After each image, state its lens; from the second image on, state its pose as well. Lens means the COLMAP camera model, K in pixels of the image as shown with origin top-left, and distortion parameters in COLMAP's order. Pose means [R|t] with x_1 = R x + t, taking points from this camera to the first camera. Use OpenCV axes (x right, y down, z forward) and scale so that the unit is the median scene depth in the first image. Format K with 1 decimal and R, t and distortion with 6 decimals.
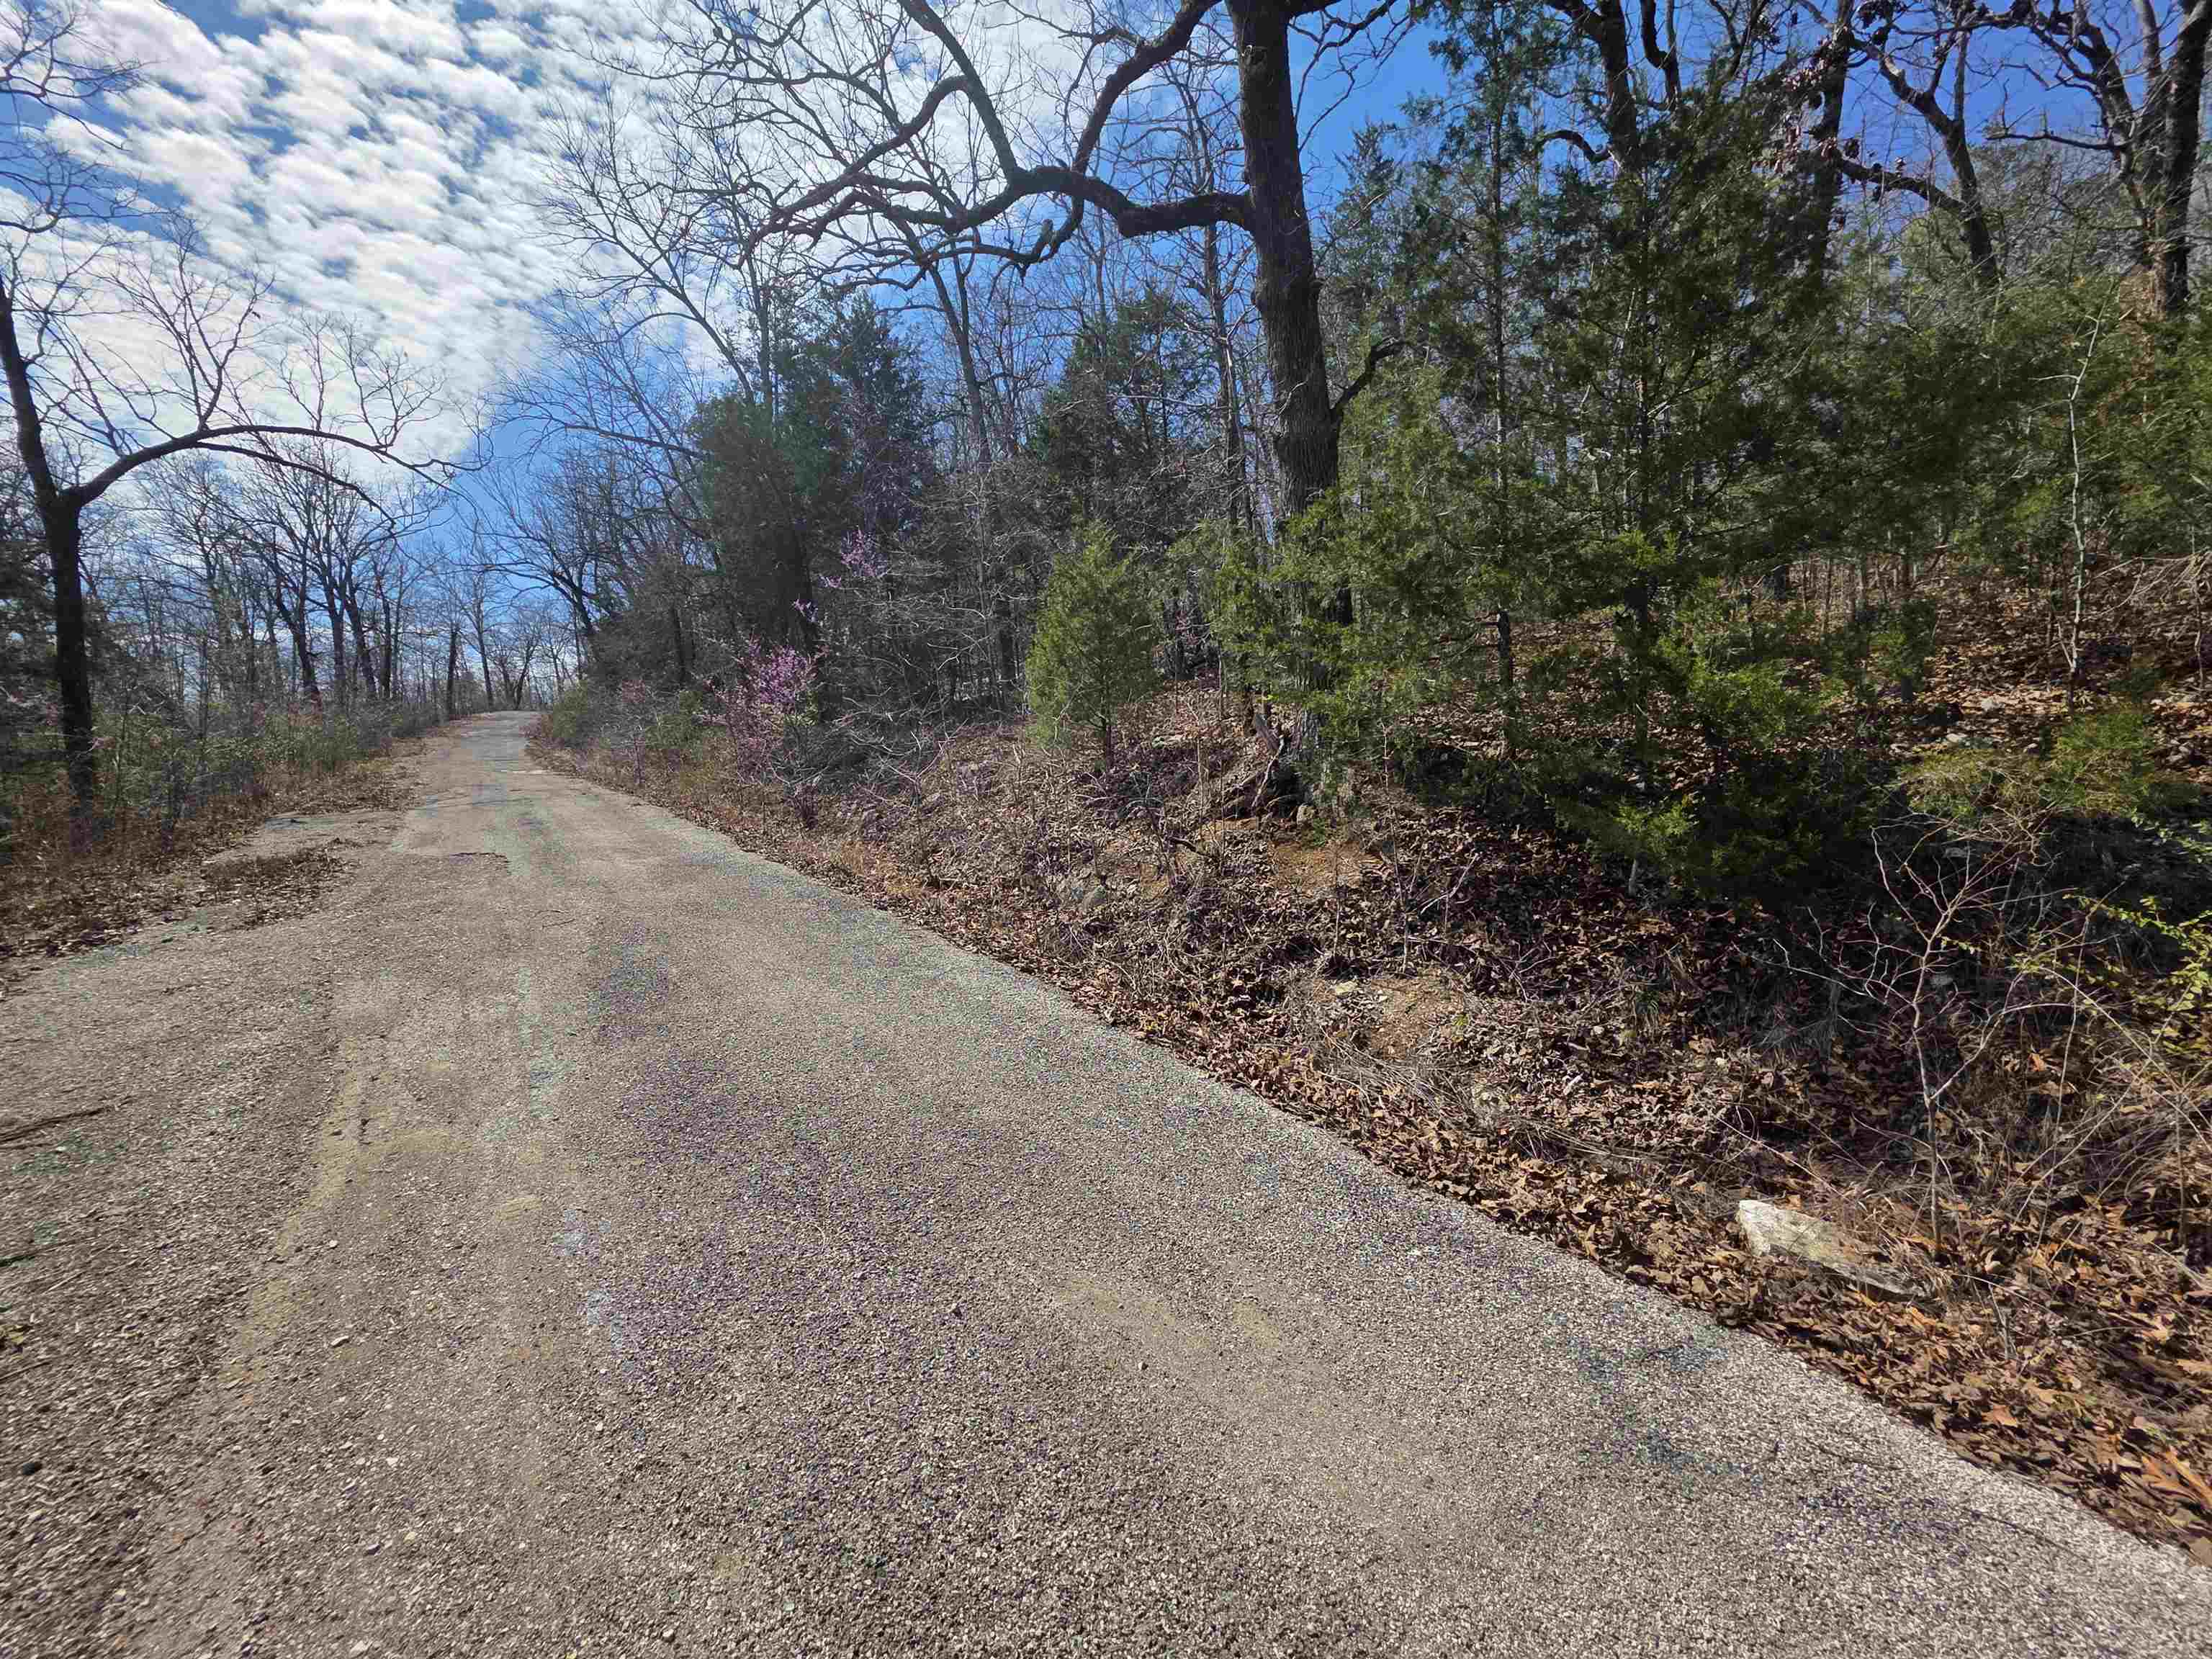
lens RADIAL K [[881.4, 0, 1107.6], [0, 881.4, 837.2], [0, 0, 1]] dist [0.001460, -0.000549]
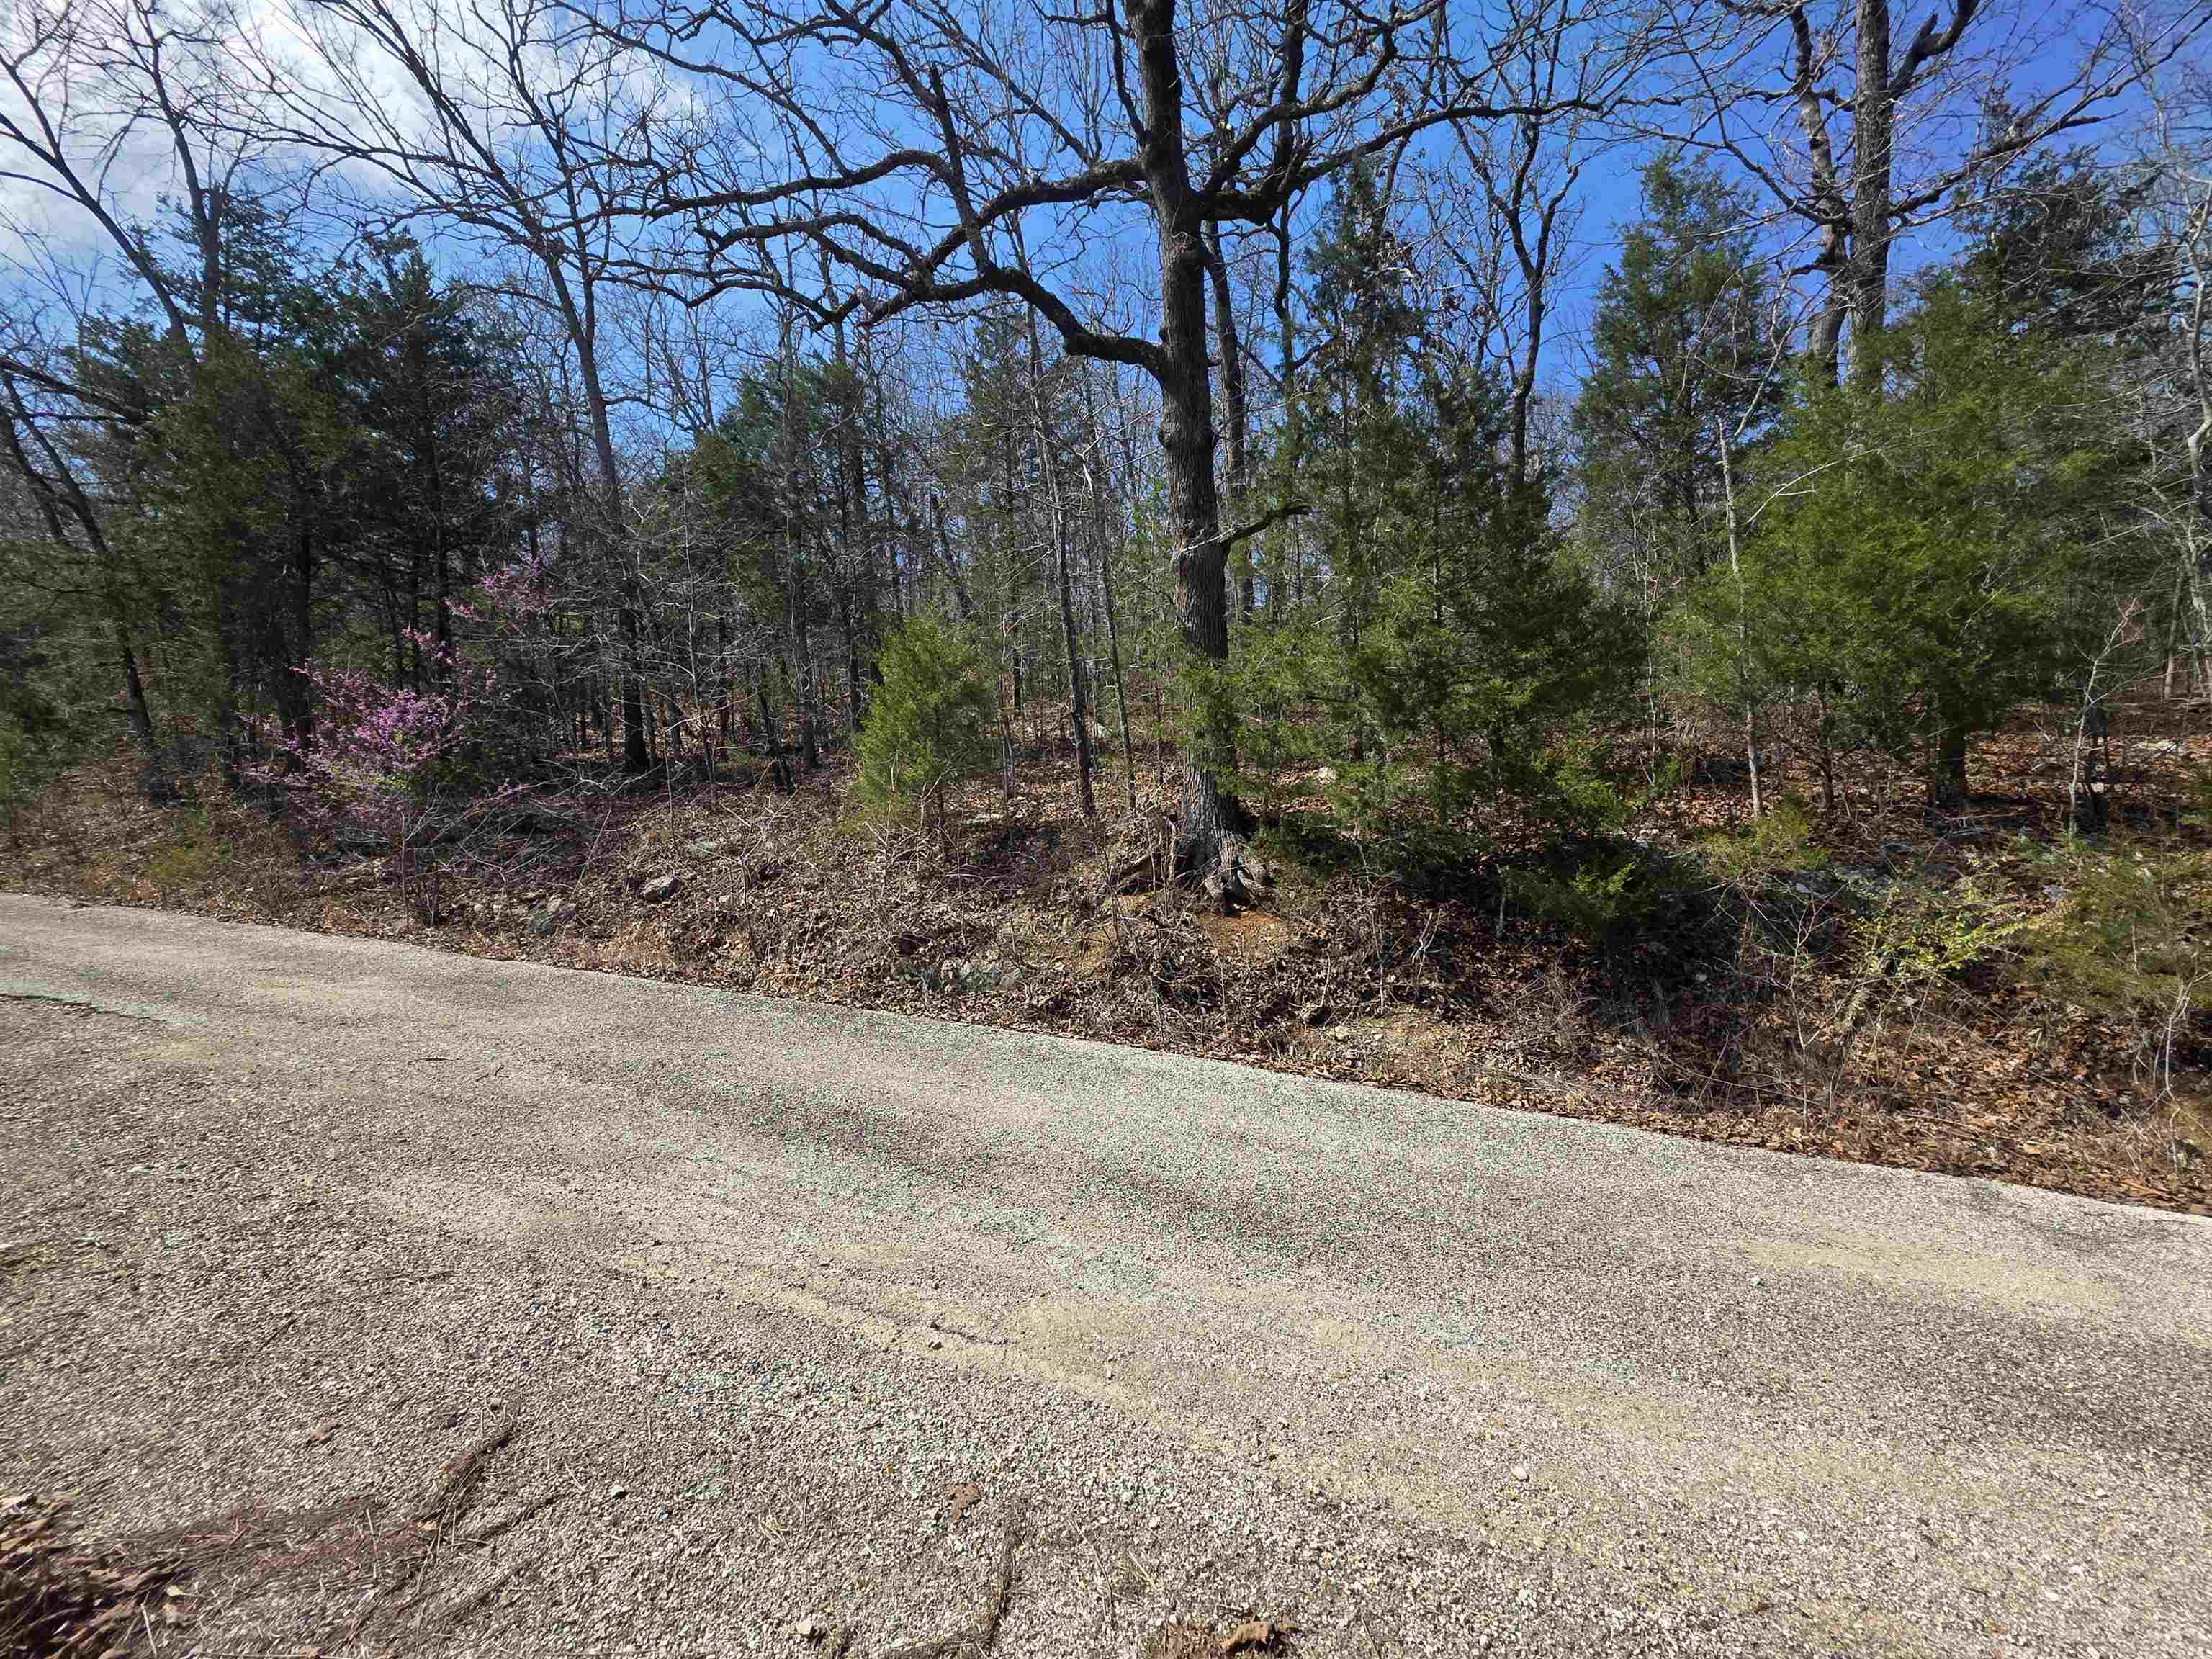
lens RADIAL K [[889.6, 0, 1108.3], [0, 889.6, 833.3], [0, 0, 1]] dist [0.003108, 0.000091]
pose [[0.848870, 0.006174, 0.528566, -0.543917], [0.042702, 0.995863, -0.080212, -0.010329], [-0.526874, 0.090660, 0.845094, 0.115819]]
